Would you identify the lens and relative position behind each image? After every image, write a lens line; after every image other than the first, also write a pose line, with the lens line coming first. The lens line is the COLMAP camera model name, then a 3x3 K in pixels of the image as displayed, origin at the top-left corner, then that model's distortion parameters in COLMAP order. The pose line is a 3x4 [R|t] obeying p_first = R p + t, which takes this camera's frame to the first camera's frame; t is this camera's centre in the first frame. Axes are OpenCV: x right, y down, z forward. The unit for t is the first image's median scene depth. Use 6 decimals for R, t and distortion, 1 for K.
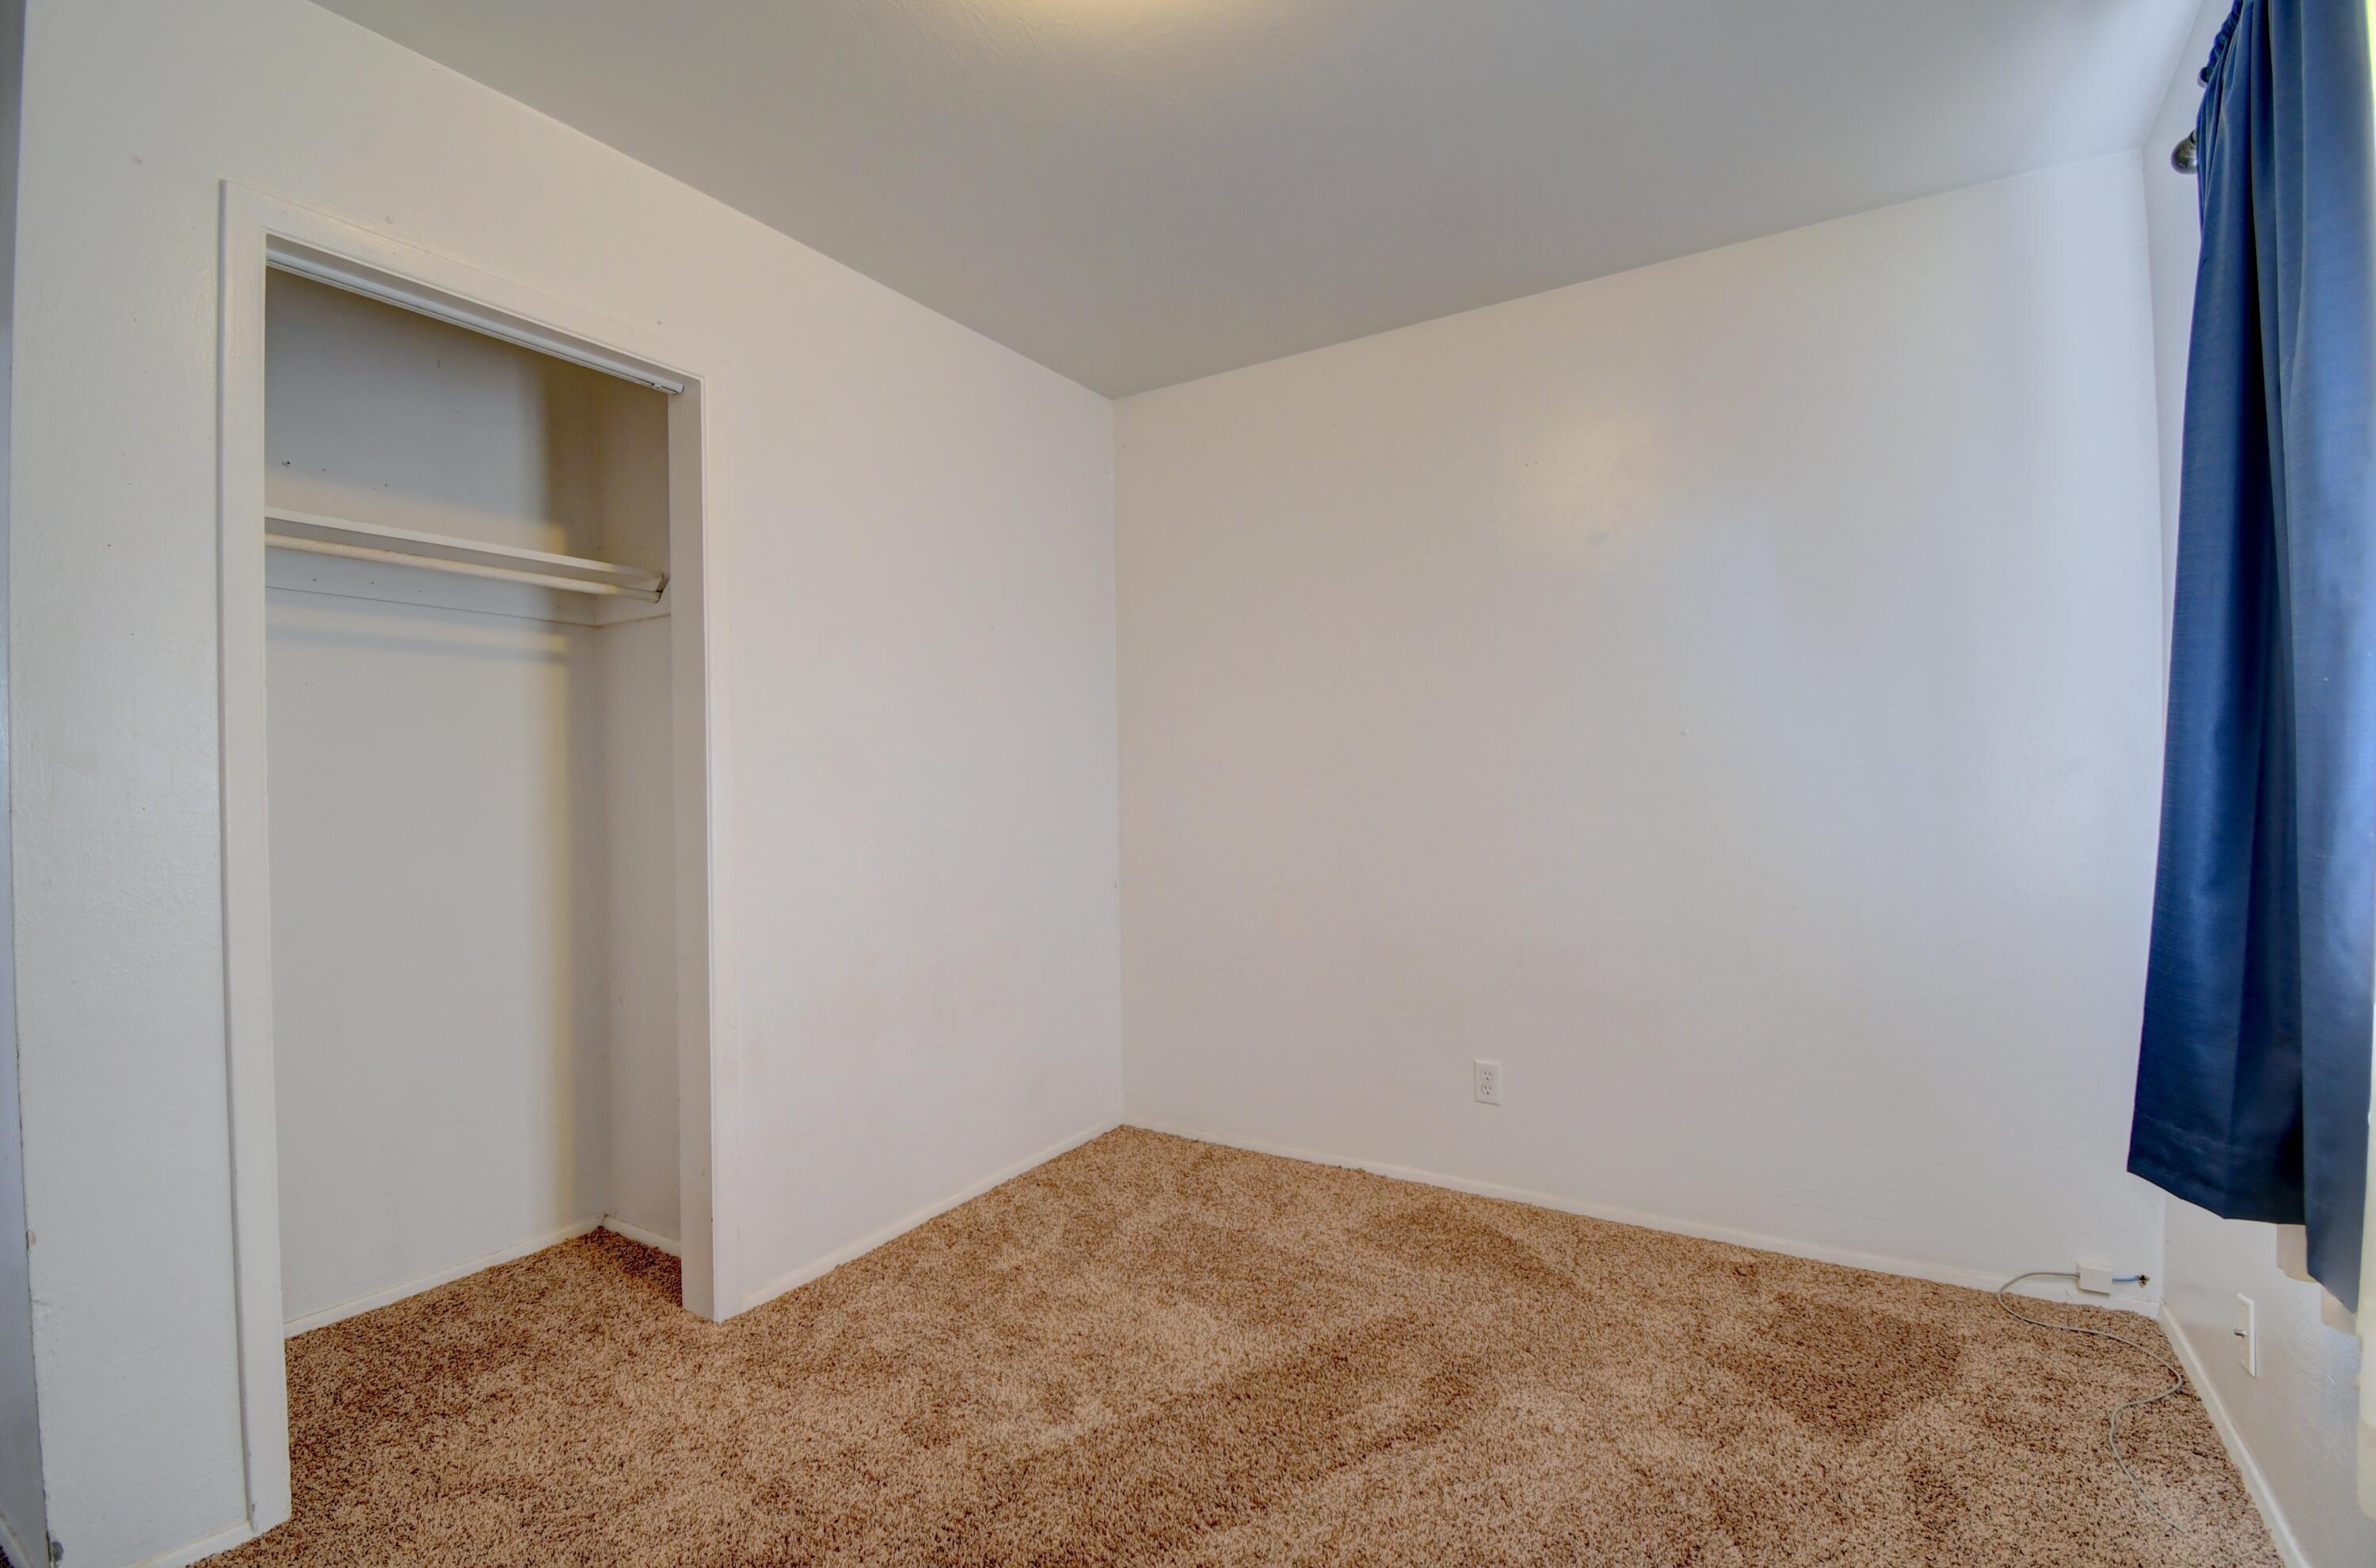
lens RADIAL K [[1078.7, 0, 1188.0], [0, 1078.7, 784.0], [0, 0, 1]] dist [-0.000226, -0.000003]
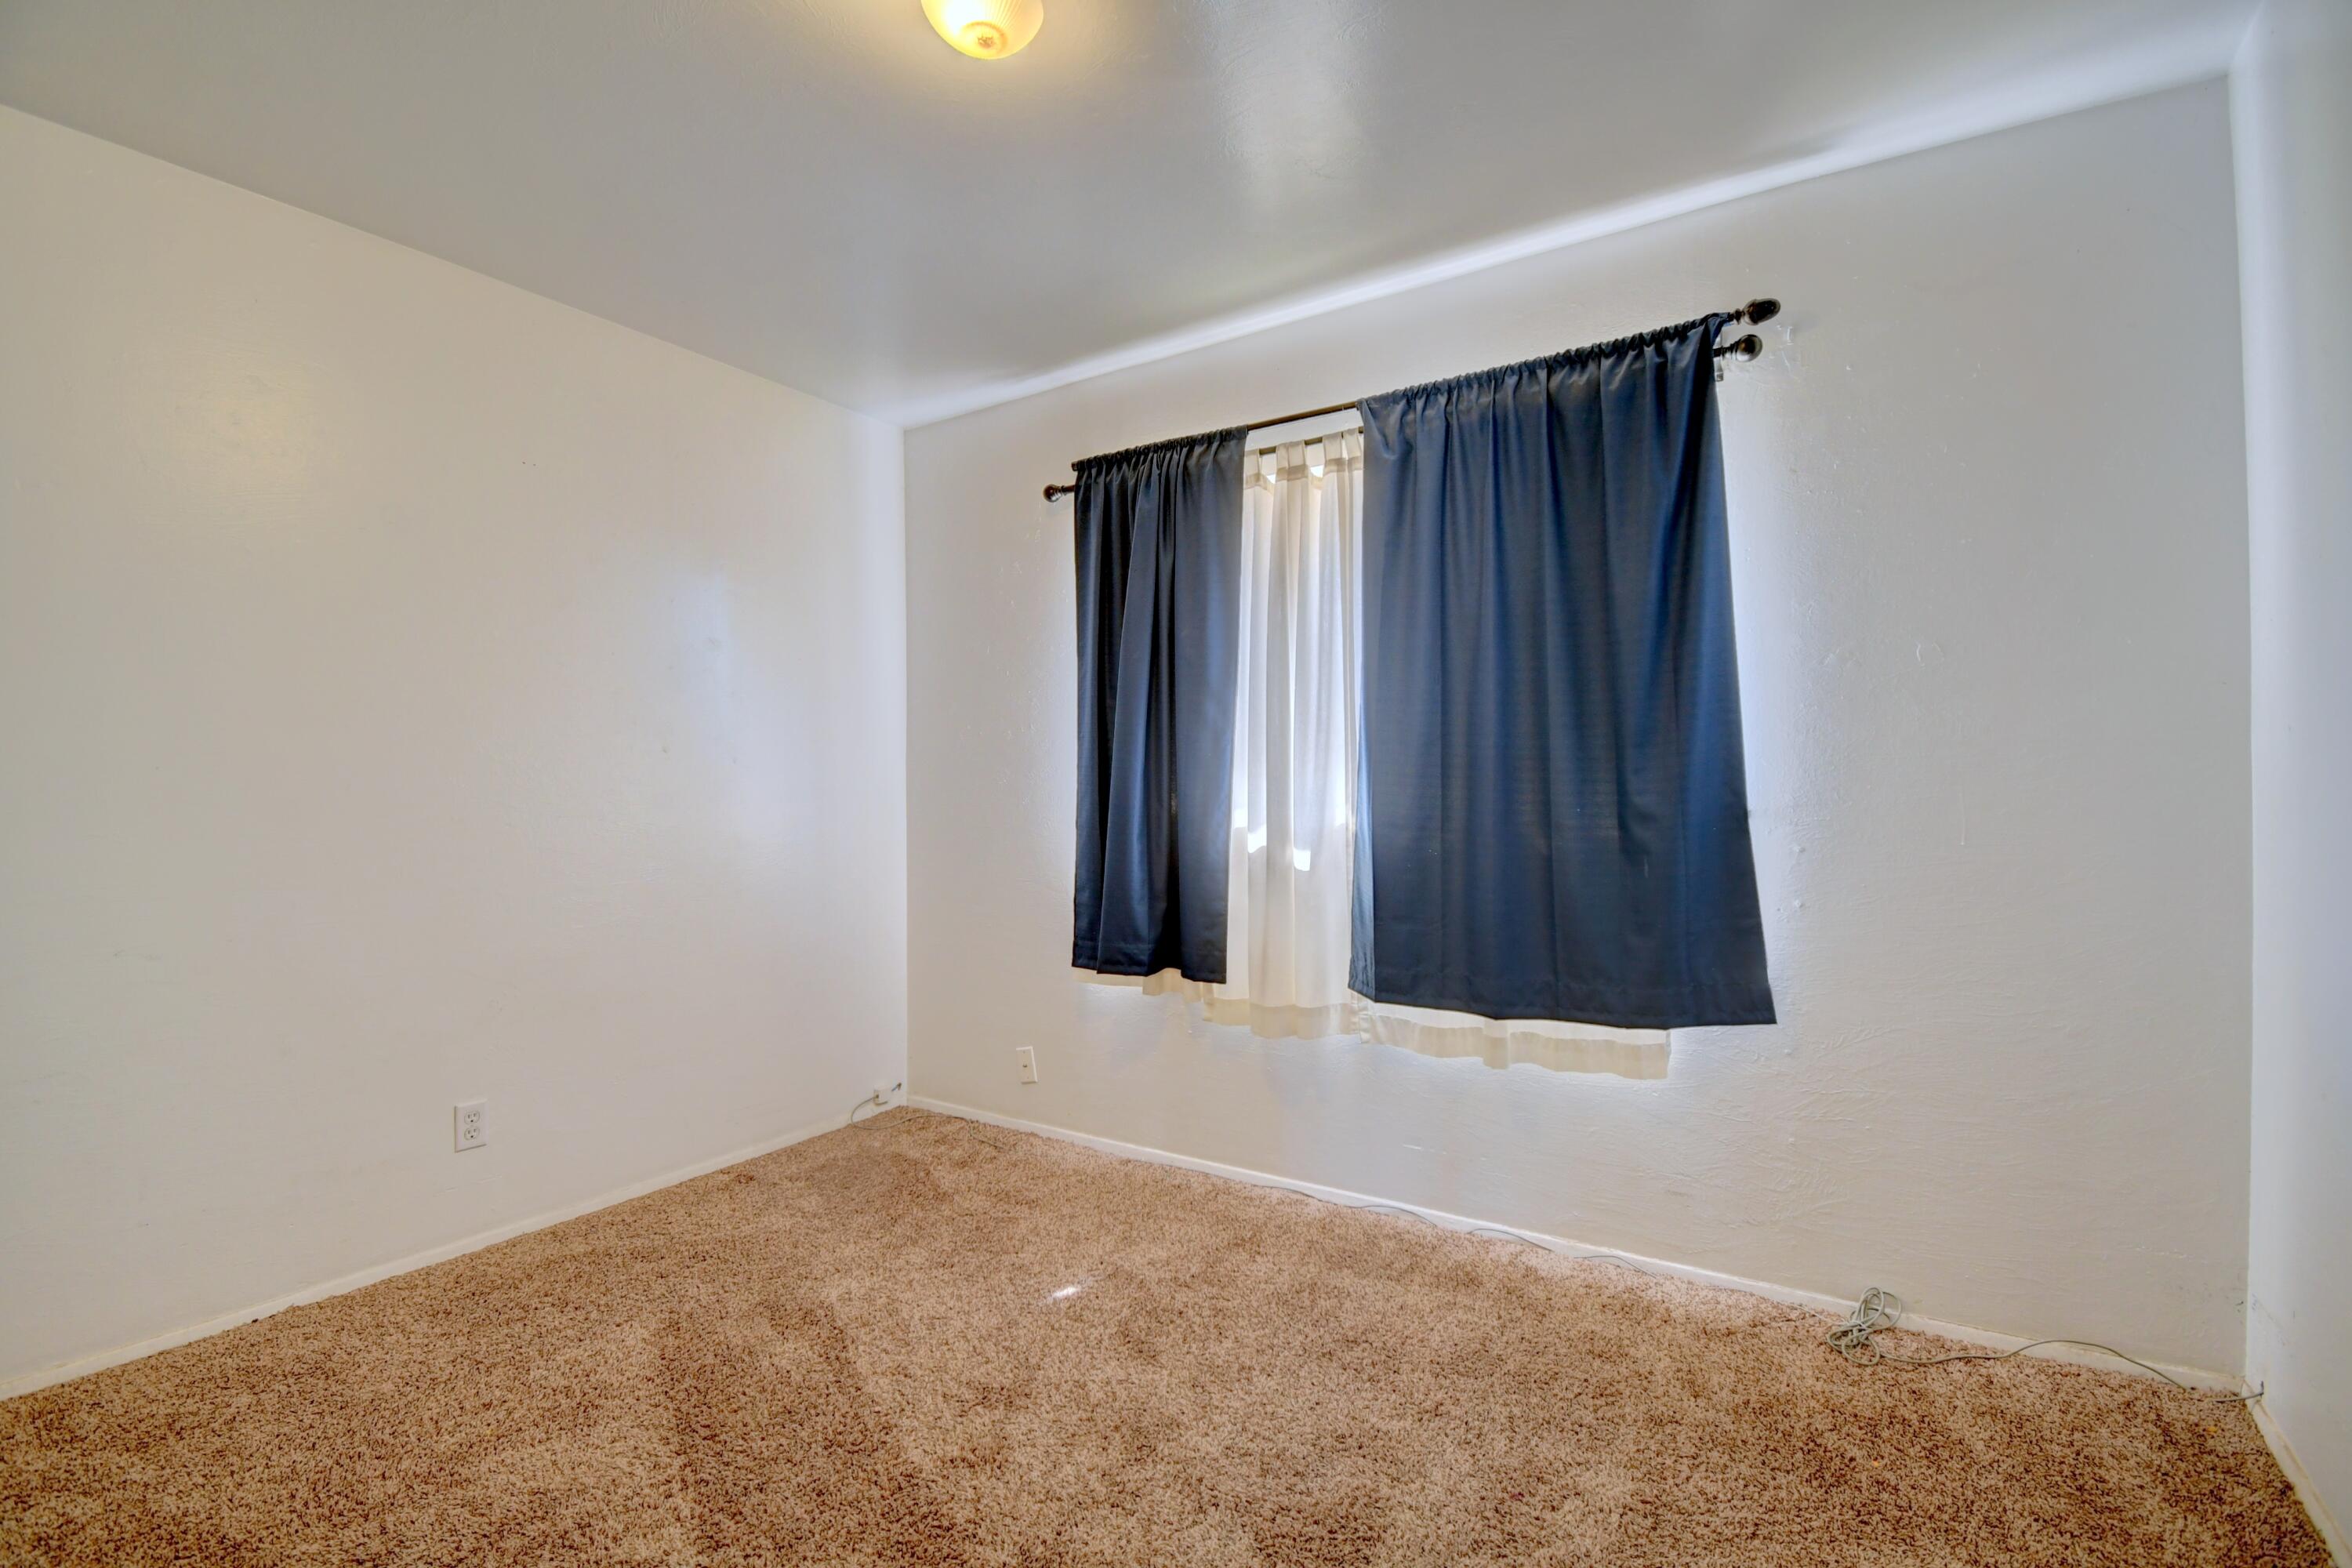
lens RADIAL K [[1050.2, 0, 1176.0], [0, 1050.2, 784.0], [0, 0, 1]] dist [0.002622, -0.001071]
pose [[0.014677, 0.026000, 0.999554, -0.760807], [0.004931, 0.999648, -0.026075, 0.019698], [-0.999880, 0.005311, 0.014543, 0.494342]]
